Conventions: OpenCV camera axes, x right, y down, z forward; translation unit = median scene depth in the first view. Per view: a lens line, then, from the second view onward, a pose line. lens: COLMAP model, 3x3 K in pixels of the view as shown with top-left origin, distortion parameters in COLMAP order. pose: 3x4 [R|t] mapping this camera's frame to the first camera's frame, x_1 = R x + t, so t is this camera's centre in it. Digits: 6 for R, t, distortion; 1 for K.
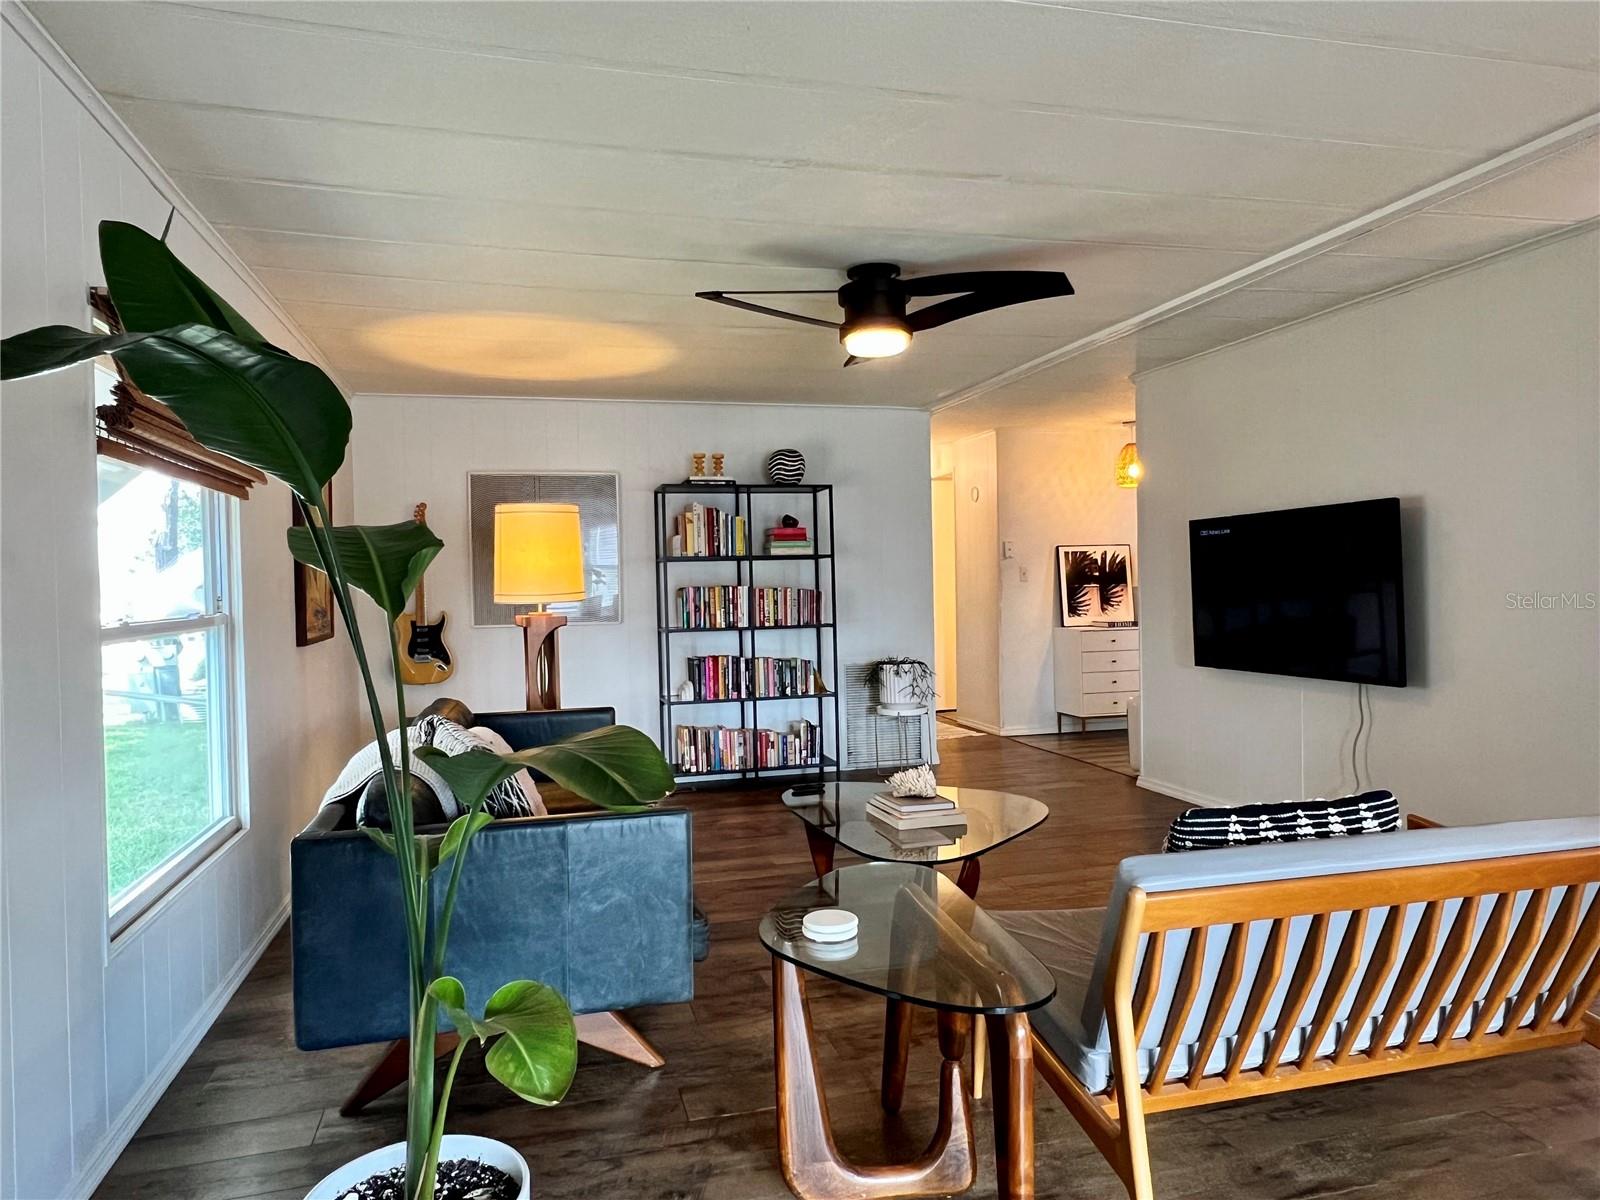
lens RADIAL K [[1025.0, 0, 790.8], [0, 1025.0, 600.2], [0, 0, 1]] dist [0.002220, 0.000784]
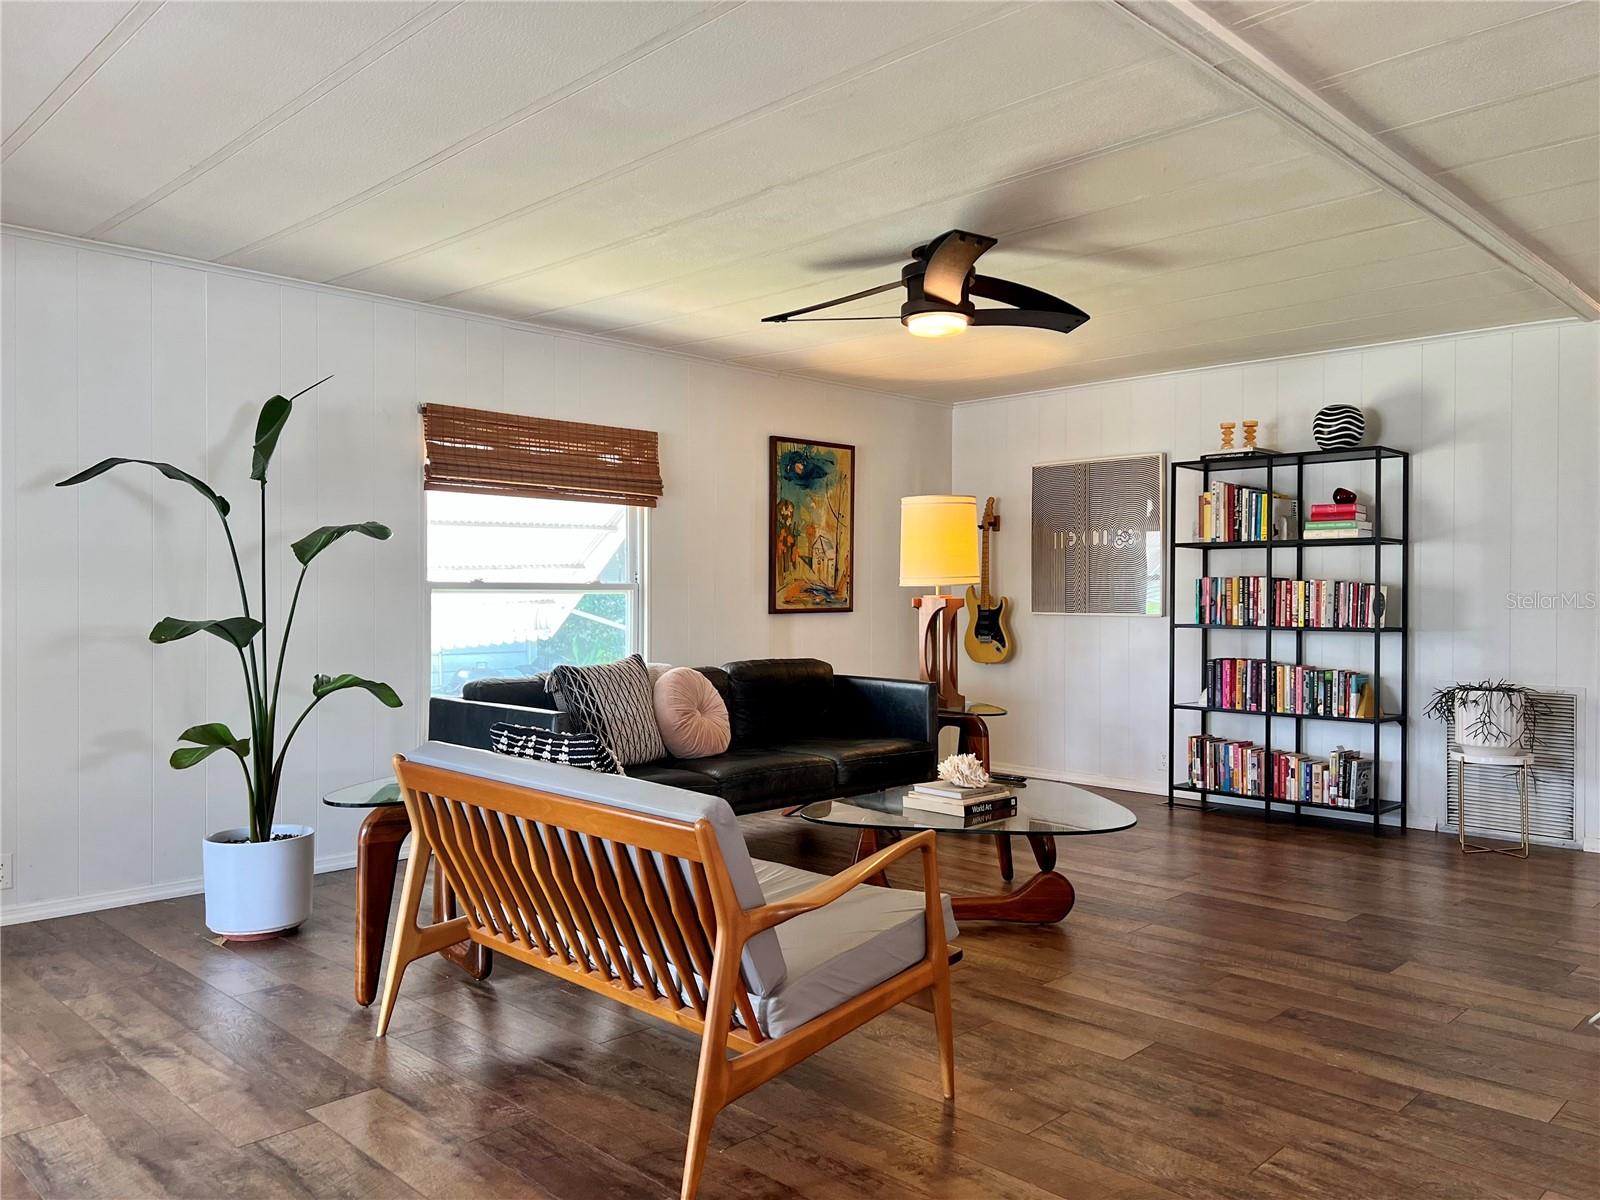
lens RADIAL K [[1203.3, 0, 800.0], [0, 1203.3, 600.0], [0, 0, 1]] dist [0.071704, -0.082087]
pose [[0.499920, 0.027508, -0.865635, 0.615012], [-0.032197, 0.999395, 0.013164, 0.003902], [0.865473, 0.021289, 0.500503, 0.176089]]
